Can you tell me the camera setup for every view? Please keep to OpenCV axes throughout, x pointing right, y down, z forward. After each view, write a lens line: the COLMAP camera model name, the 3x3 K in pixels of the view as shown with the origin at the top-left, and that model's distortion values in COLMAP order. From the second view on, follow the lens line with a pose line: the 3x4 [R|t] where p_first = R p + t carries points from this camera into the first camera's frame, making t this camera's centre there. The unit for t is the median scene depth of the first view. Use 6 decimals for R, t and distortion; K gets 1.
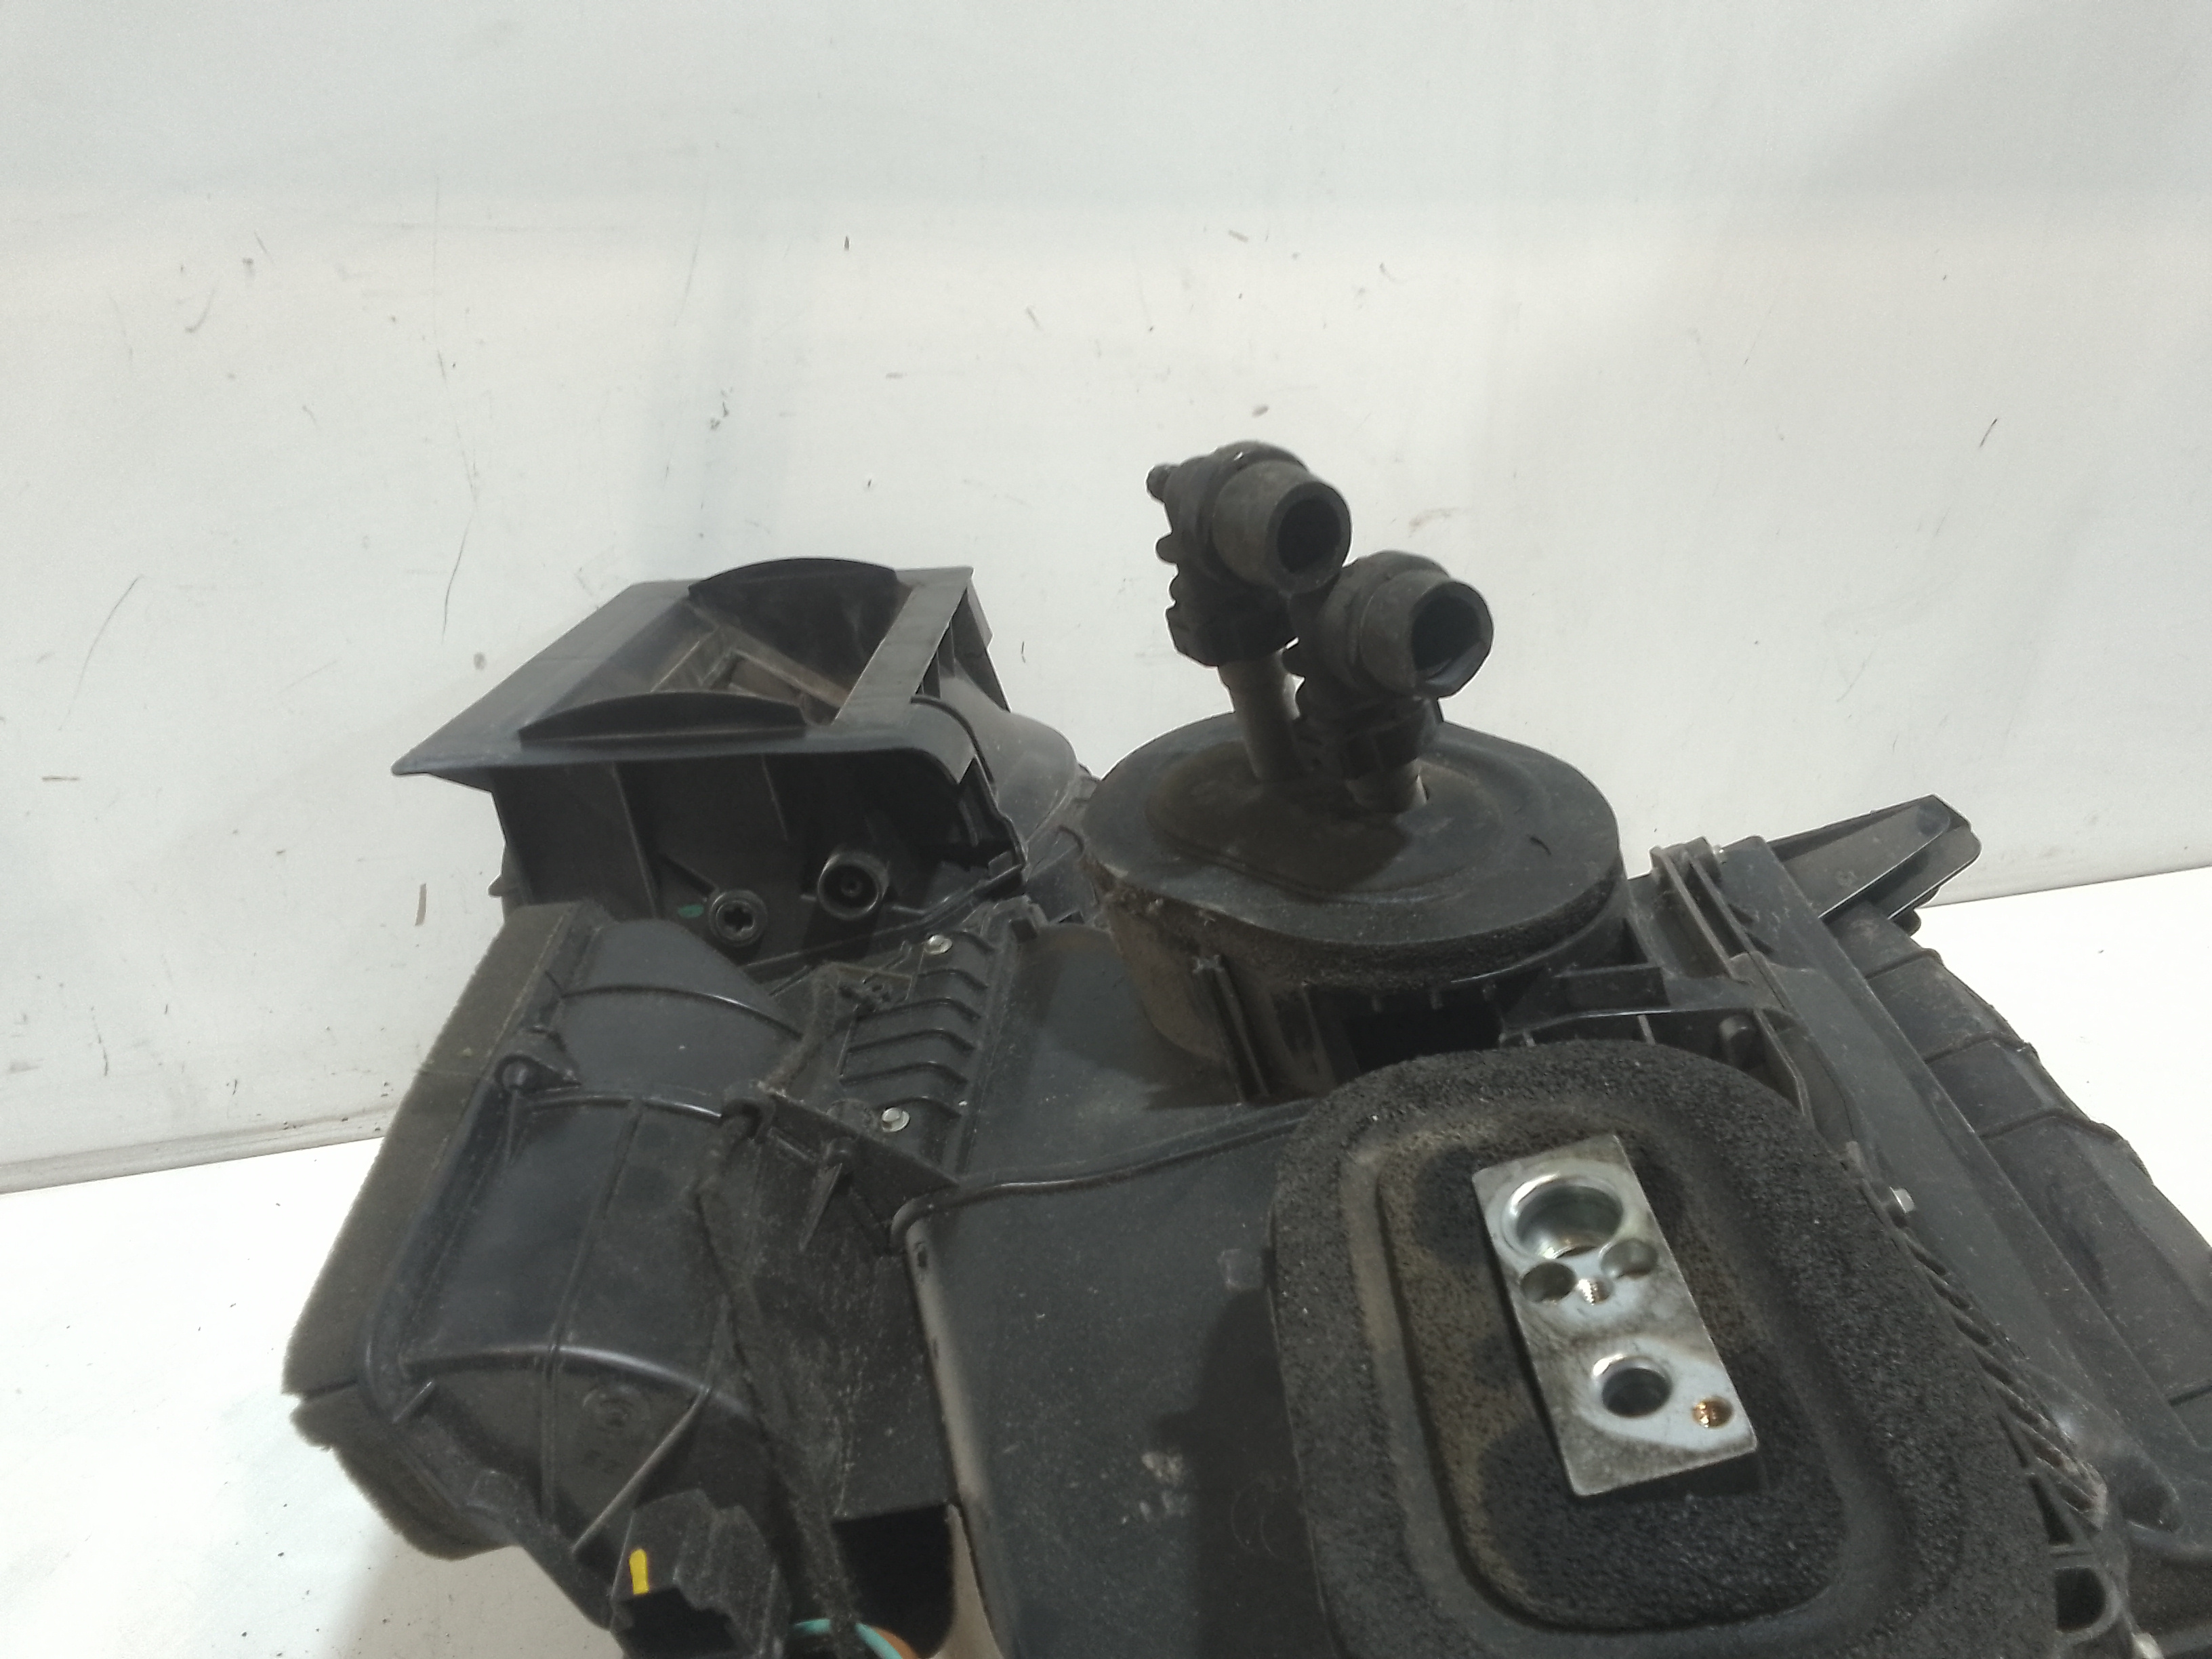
lens RADIAL K [[1764.6, 0, 1113.9], [0, 1764.6, 820.8], [0, 0, 1]] dist [0.048600, -0.079254]
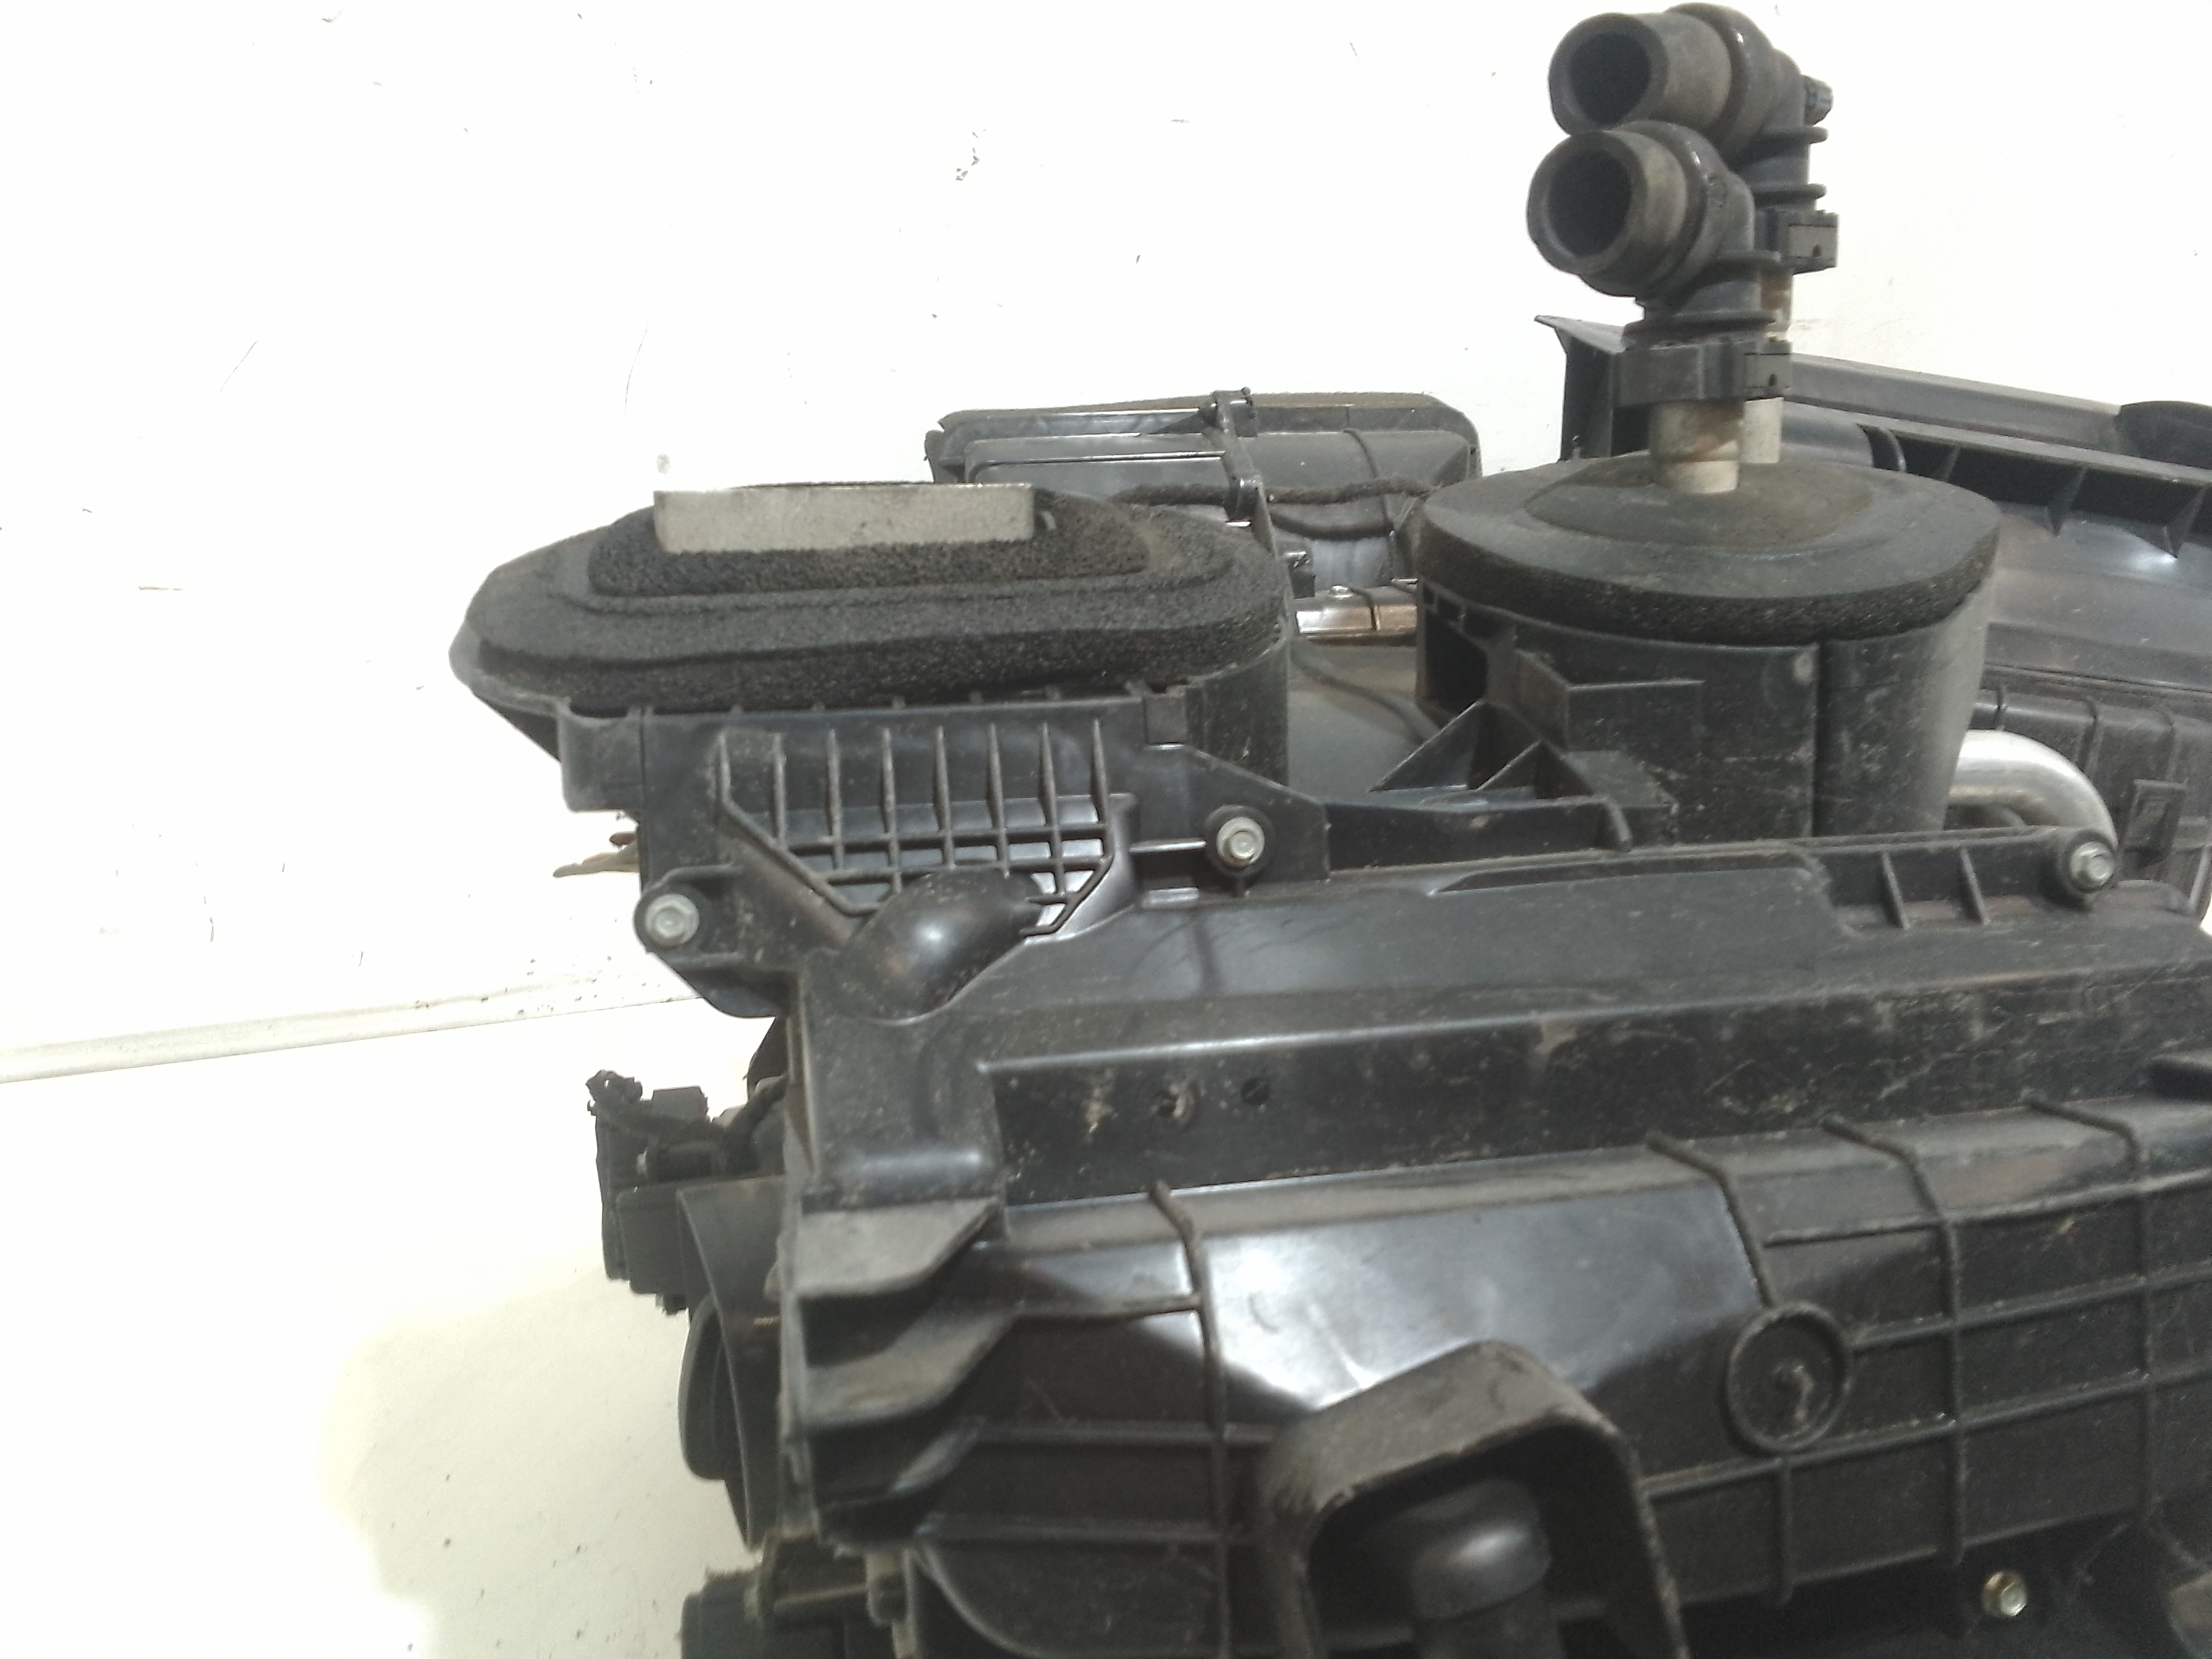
lens RADIAL K [[1764.6, 0, 1094.6], [0, 1764.6, 822.2], [0, 0, 1]] dist [0.048600, -0.079254]
pose [[0.999057, 0.037793, -0.021361, -0.153243], [-0.035812, 0.995602, 0.086563, -0.003990], [0.024539, -0.085717, 0.996017, 0.198110]]
